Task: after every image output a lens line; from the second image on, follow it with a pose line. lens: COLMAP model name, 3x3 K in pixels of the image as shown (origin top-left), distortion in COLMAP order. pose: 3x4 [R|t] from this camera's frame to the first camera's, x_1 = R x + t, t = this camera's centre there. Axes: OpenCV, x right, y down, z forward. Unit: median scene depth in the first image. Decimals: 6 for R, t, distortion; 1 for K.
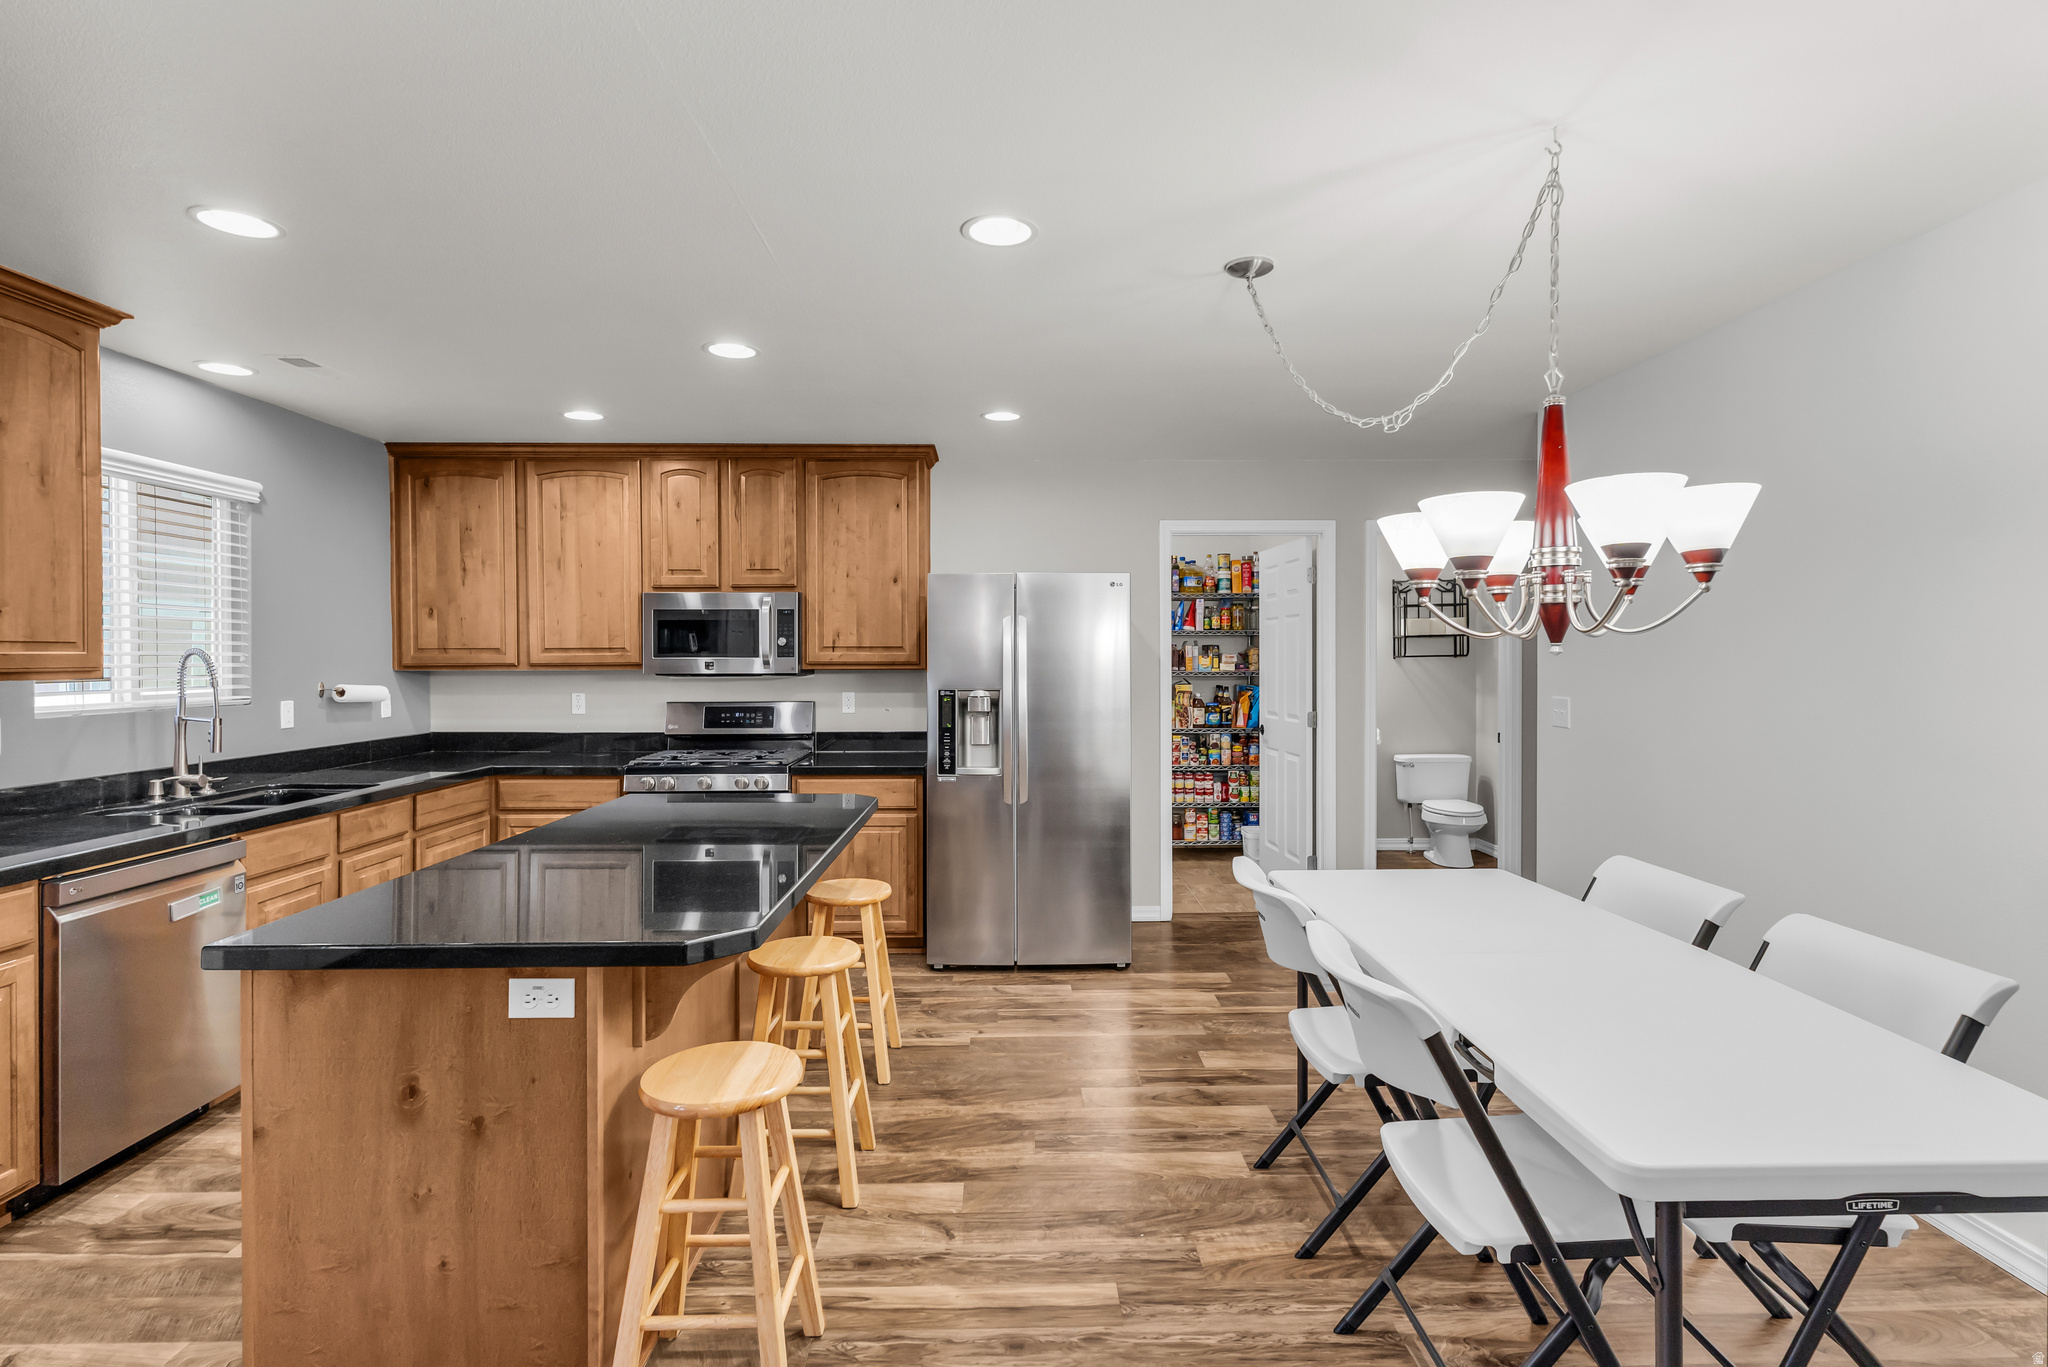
lens RADIAL K [[989.4, 0, 1029.7], [0, 989.4, 673.9], [0, 0, 1]] dist [-0.004275, 0.003060]
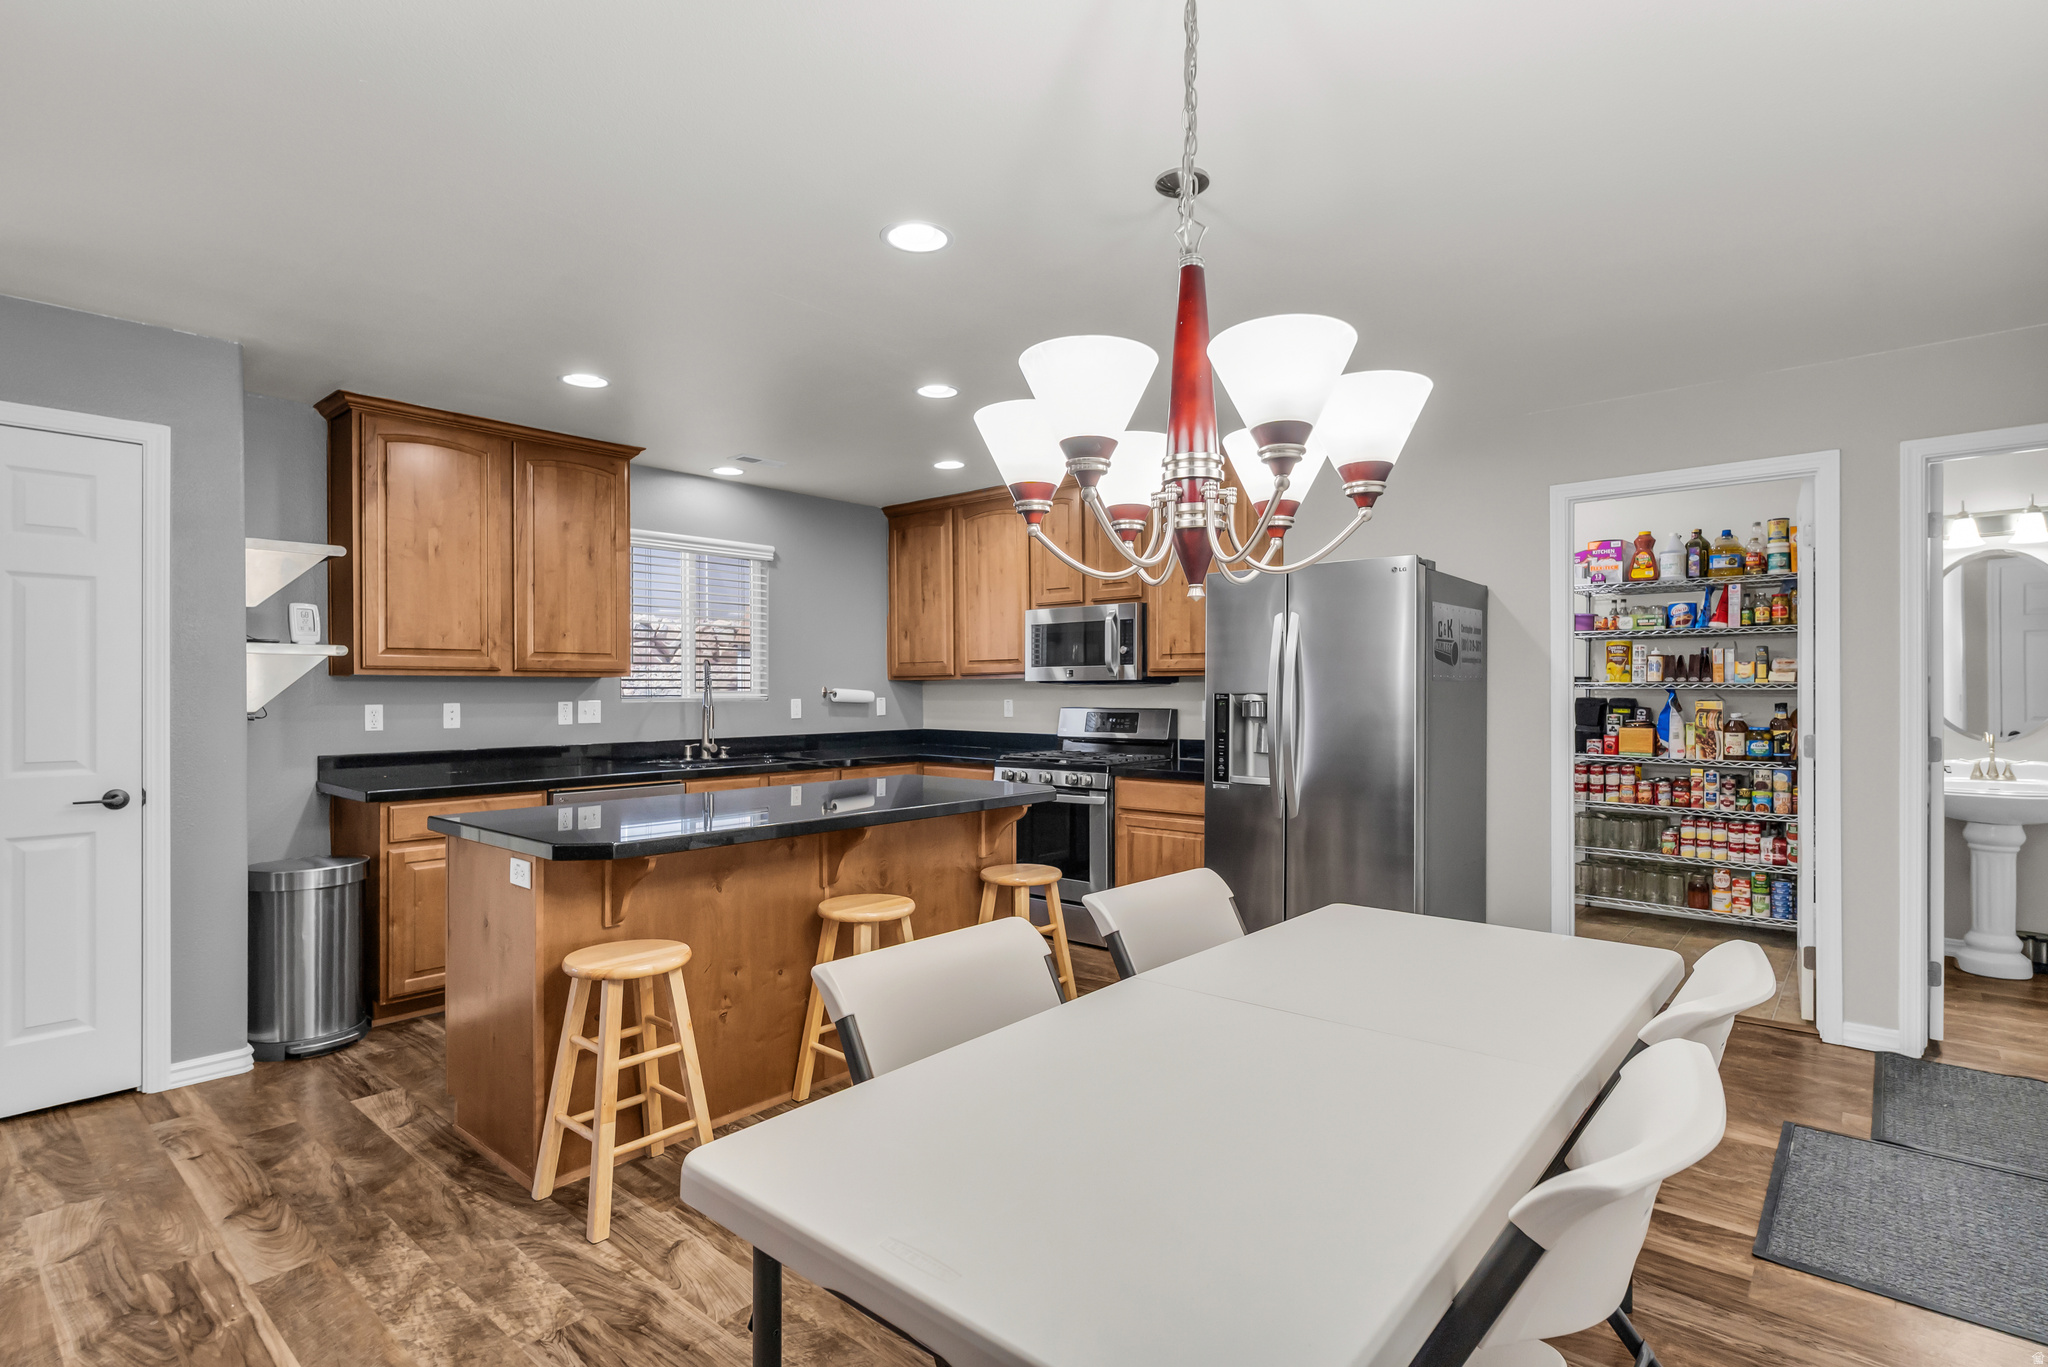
lens RADIAL K [[989.4, 0, 1032.3], [0, 989.4, 691.0], [0, 0, 1]] dist [-0.004275, 0.003060]
pose [[0.746153, 0.000119, -0.665775, 0.378997], [-0.010793, 0.999871, -0.011918, 0.024904], [0.665687, 0.016079, 0.746057, 0.149175]]
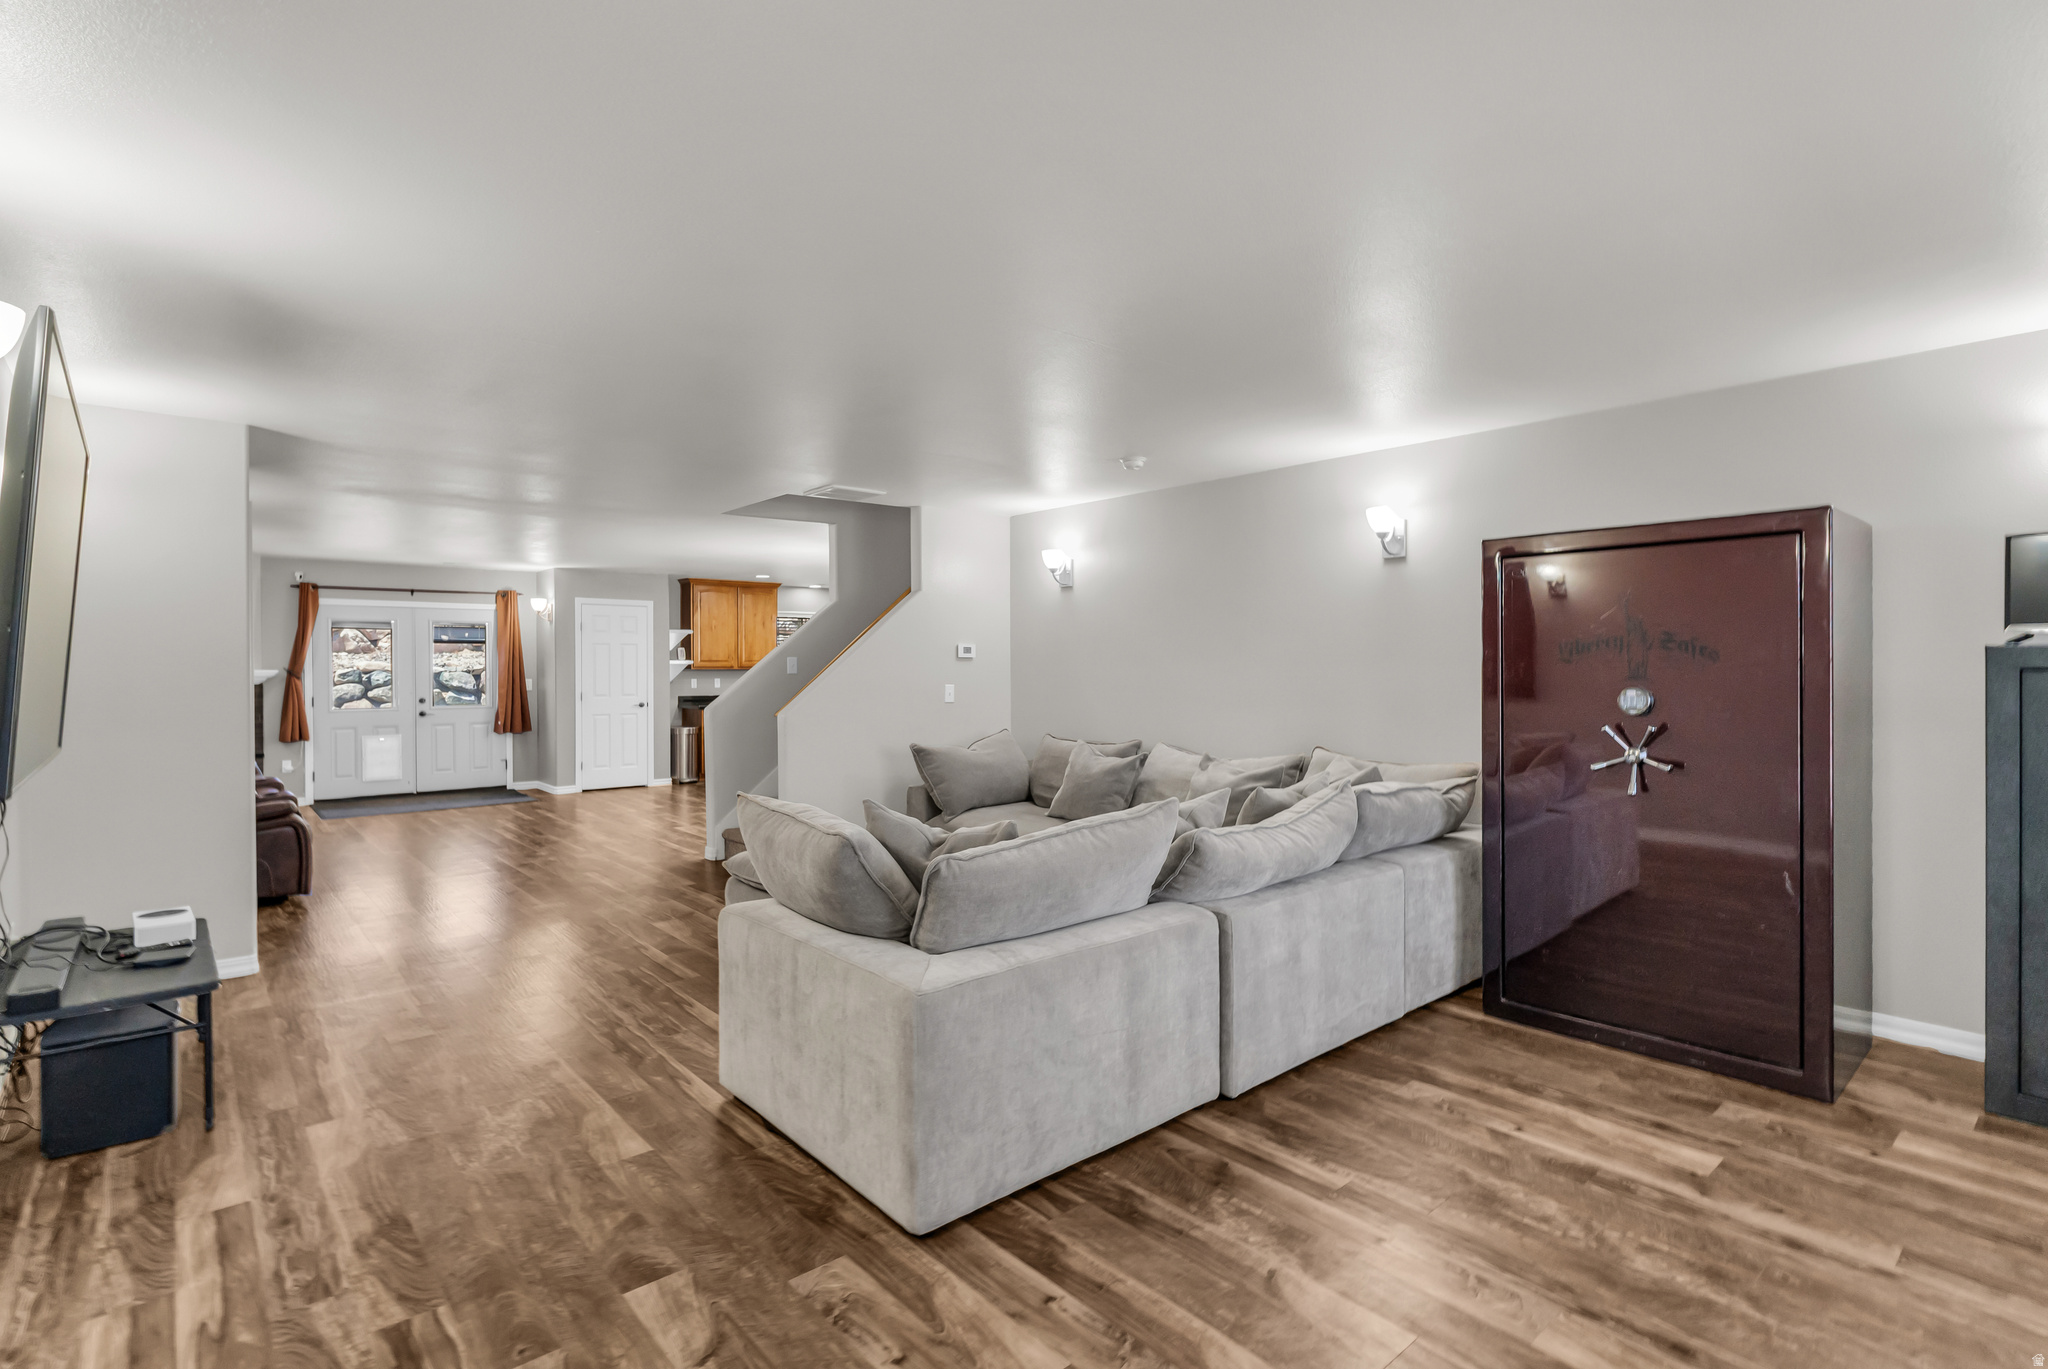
lens RADIAL K [[989.4, 0, 1024.6], [0, 989.4, 680.4], [0, 0, 1]] dist [-0.004275, 0.003060]
pose [[0.627581, -0.001507, -0.778550, 1.895073], [-0.006236, 0.999956, -0.006963, 0.047749], [0.778527, 0.009224, 0.627544, -0.527688]]
